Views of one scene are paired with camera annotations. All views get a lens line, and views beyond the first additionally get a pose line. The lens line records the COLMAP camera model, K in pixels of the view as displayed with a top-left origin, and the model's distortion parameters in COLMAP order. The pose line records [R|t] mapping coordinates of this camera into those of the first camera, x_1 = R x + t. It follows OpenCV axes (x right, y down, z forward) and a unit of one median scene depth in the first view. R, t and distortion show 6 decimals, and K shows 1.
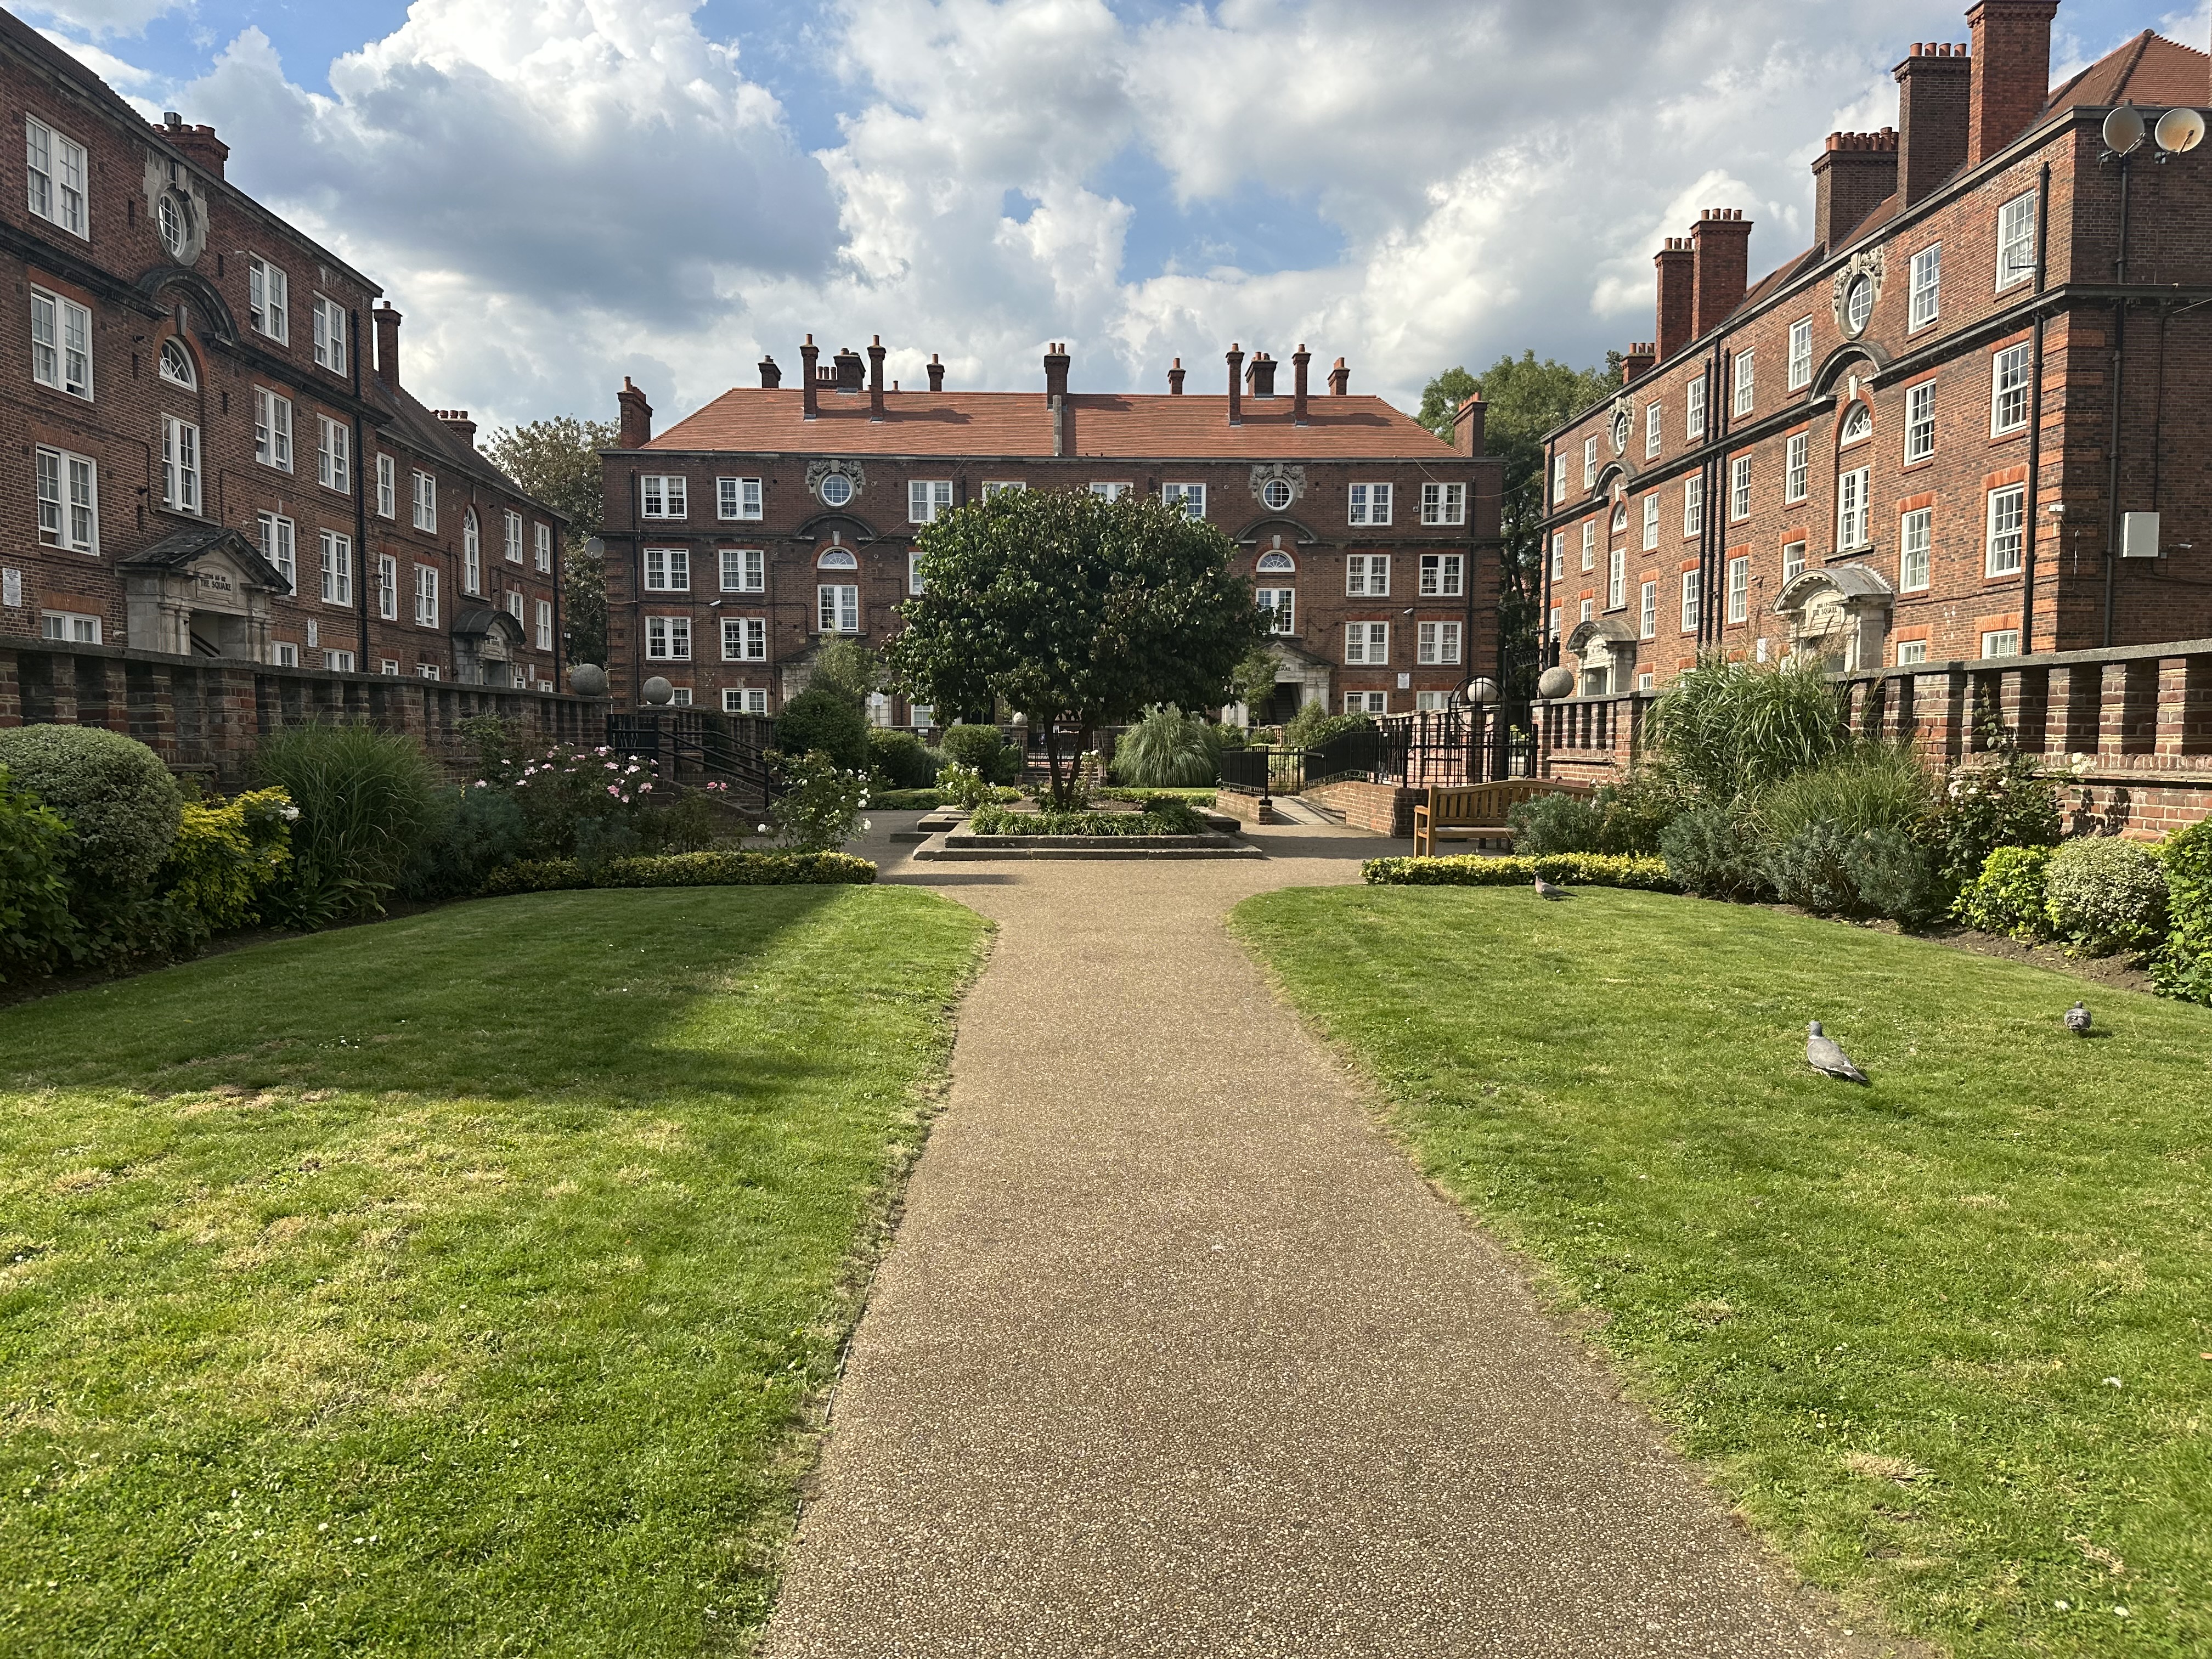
lens RADIAL K [[1547.4, 0, 1096.3], [0, 1547.4, 843.3], [0, 0, 1]] dist [0.118388, -0.164303]
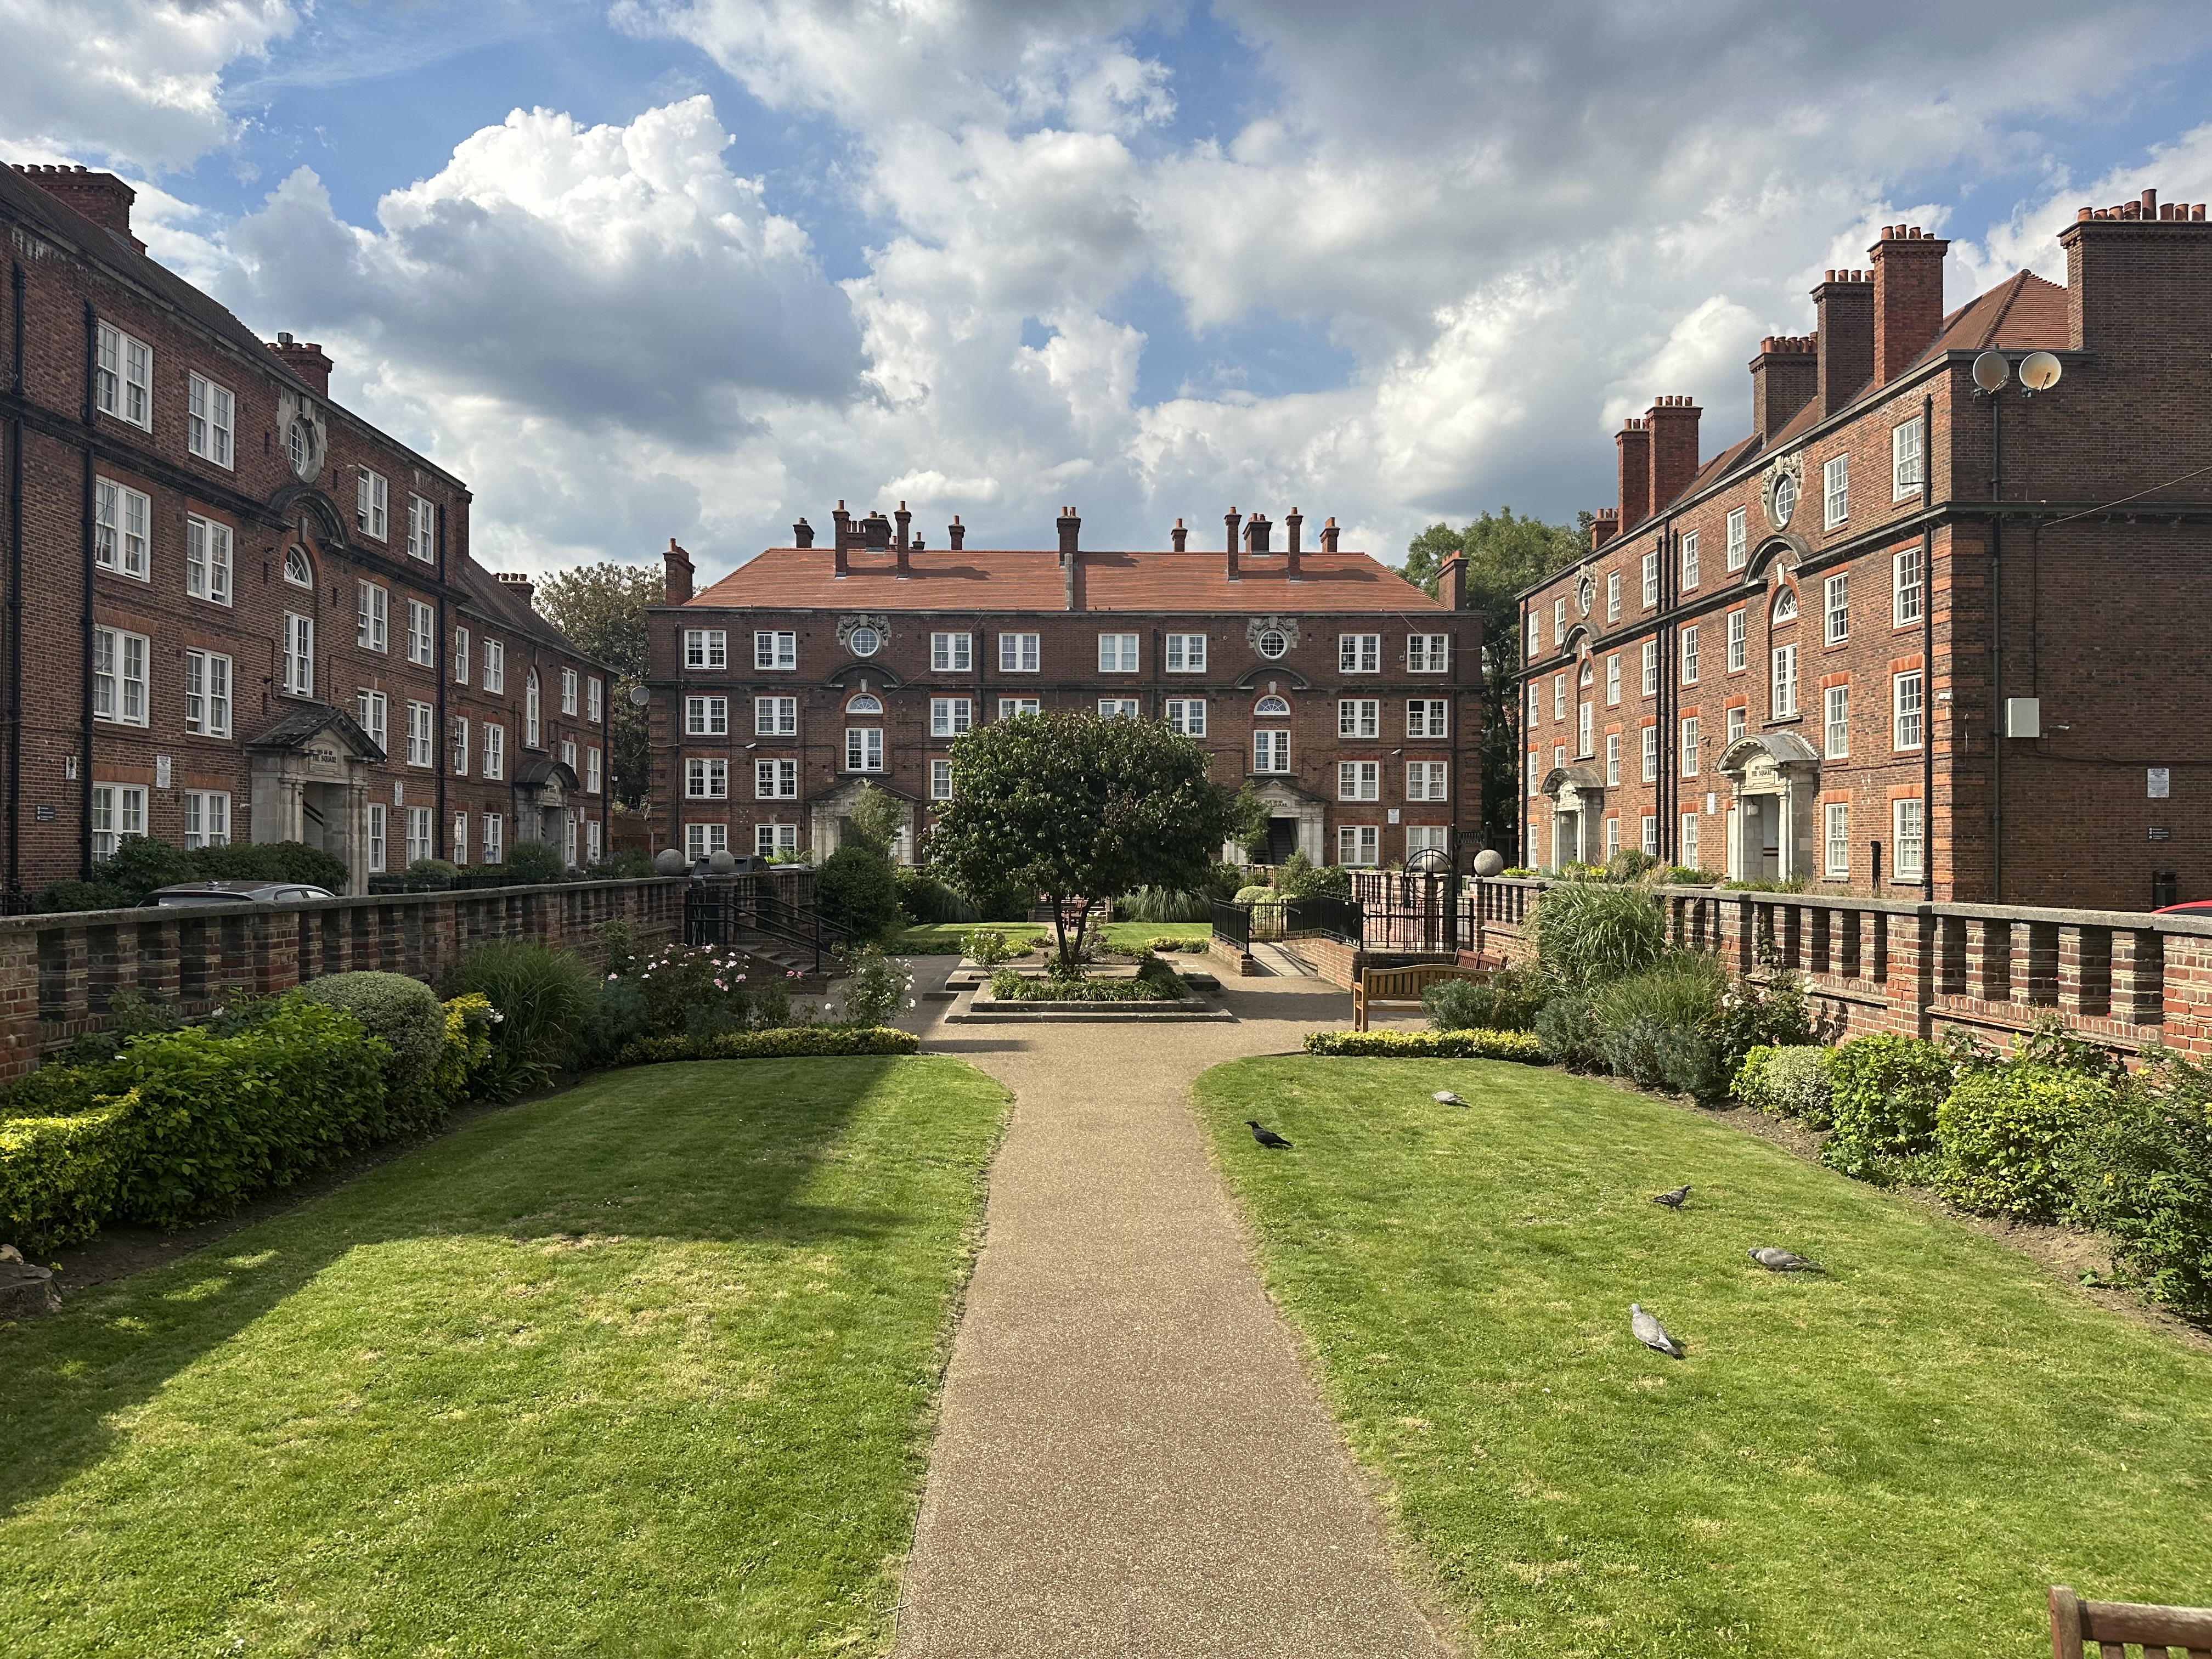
lens RADIAL K [[1542.7, 0, 1090.5], [0, 1542.7, 832.2], [0, 0, 1]] dist [0.169411, -0.300530]
pose [[0.999925, -0.000798, -0.012229, 0.004676], [-0.000138, 0.997086, -0.076282, -0.018883], [0.012254, 0.076278, 0.997011, -0.090749]]
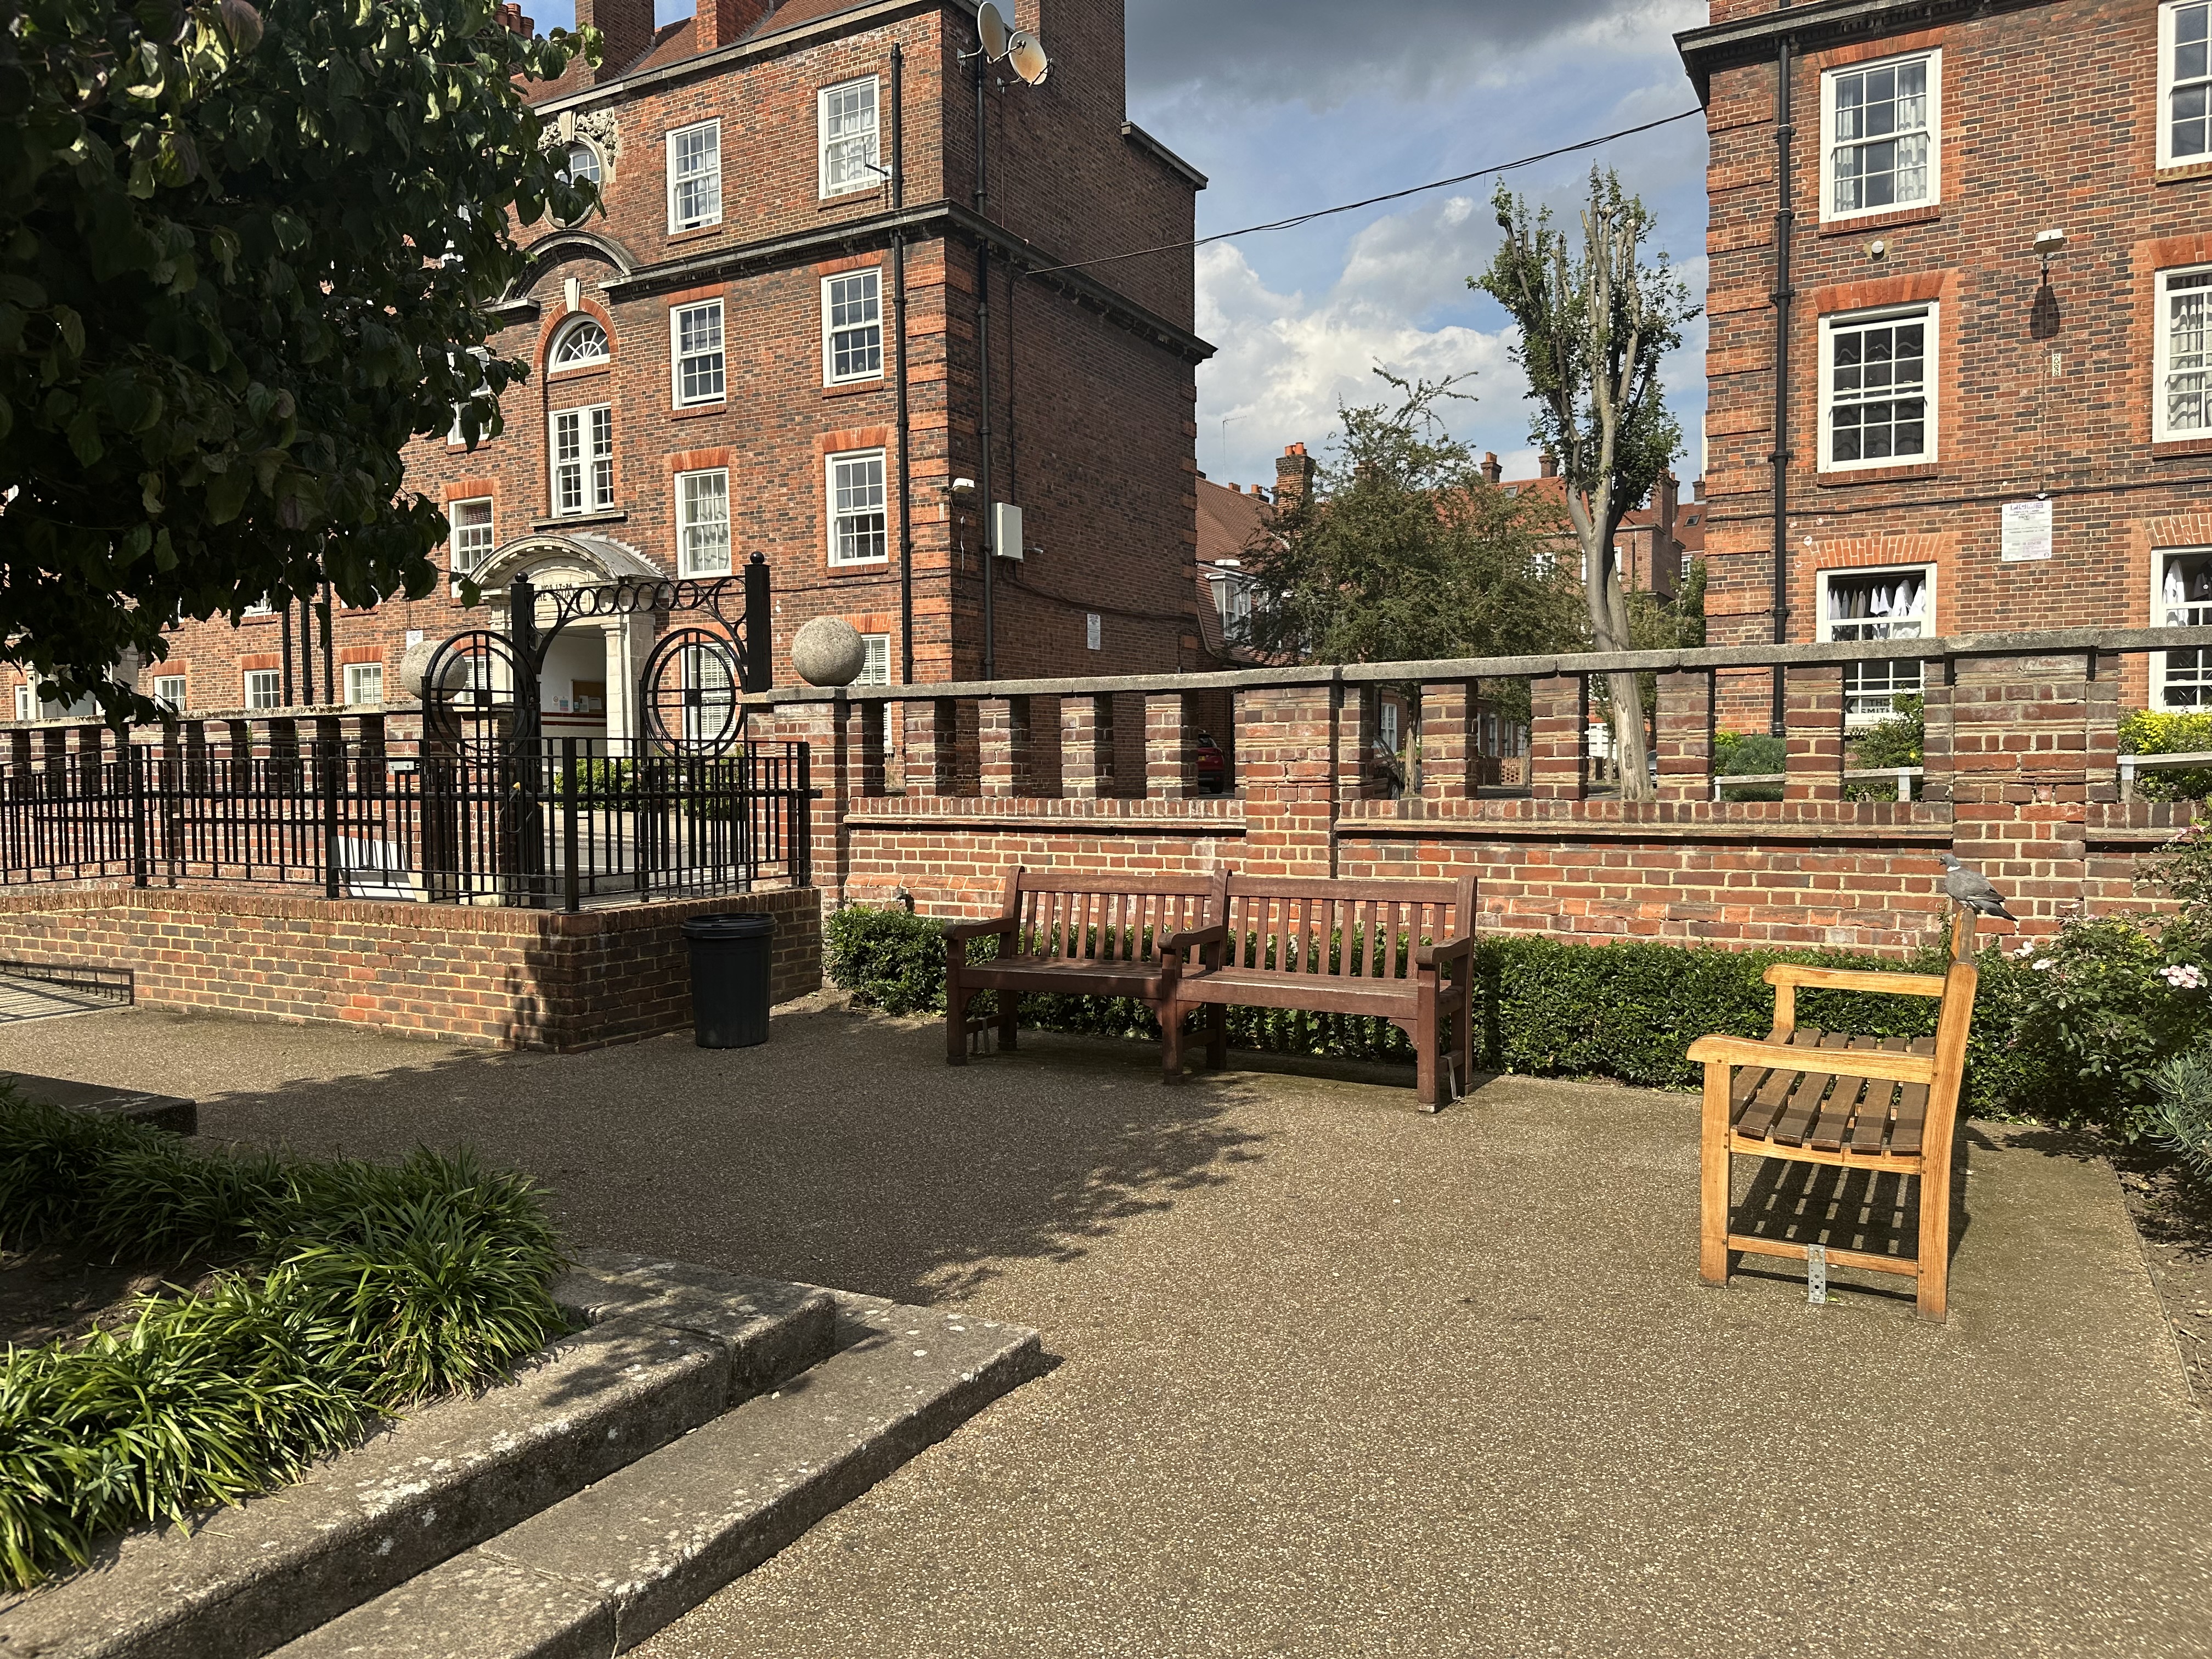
lens RADIAL K [[1557.9, 0, 1106.0], [0, 1557.9, 829.5], [0, 0, 1]] dist [0.113728, -0.213712]
pose [[0.516223, -0.039137, 0.855559, -0.027691], [0.063902, 0.997931, 0.007092, -0.025650], [-0.854067, 0.051011, 0.517656, 0.366706]]
